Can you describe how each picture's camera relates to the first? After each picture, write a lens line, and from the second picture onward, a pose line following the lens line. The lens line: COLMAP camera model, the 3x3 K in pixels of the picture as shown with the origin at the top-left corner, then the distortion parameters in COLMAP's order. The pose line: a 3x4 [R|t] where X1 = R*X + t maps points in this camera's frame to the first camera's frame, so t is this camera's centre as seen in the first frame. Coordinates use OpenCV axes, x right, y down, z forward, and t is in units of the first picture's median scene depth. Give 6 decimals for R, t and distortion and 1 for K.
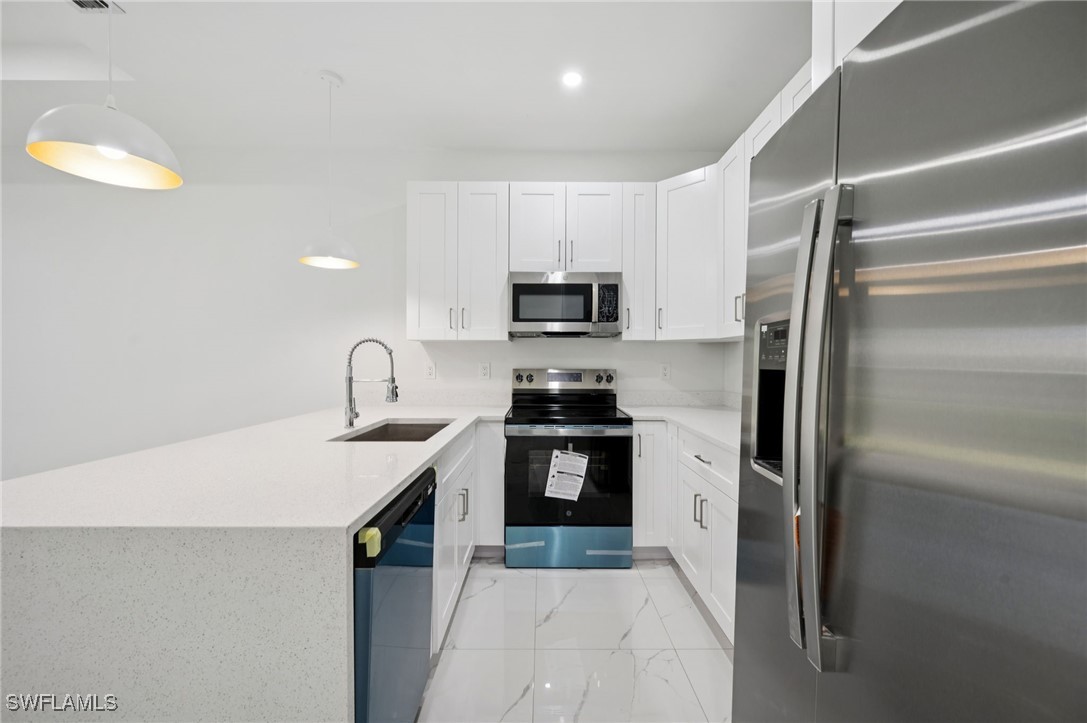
lens RADIAL K [[428.4, 0, 543.0], [0, 428.4, 355.8], [0, 0, 1]] dist [-0.001416, 0.000484]
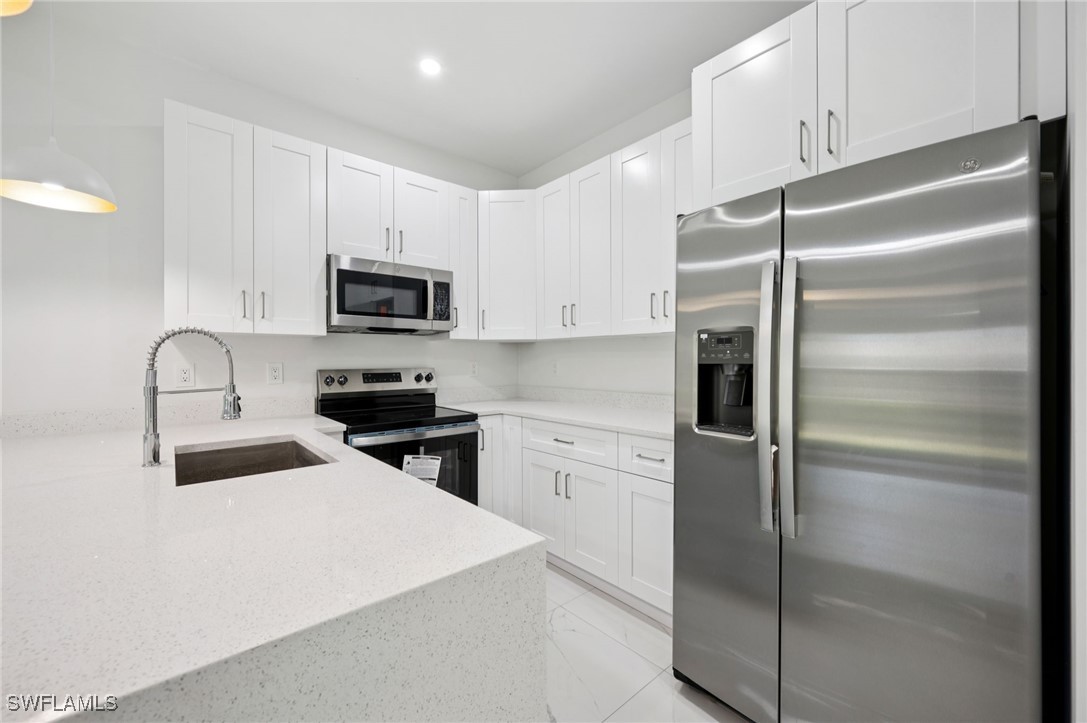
lens RADIAL K [[431.7, 0, 544.5], [0, 431.7, 352.3], [0, 0, 1]] dist [0.001693, -0.000157]
pose [[0.754074, 0.004287, 0.656776, -0.323538], [-0.001344, 0.999987, -0.004984, 0.000047], [-0.656788, 0.002876, 0.754069, 0.089111]]
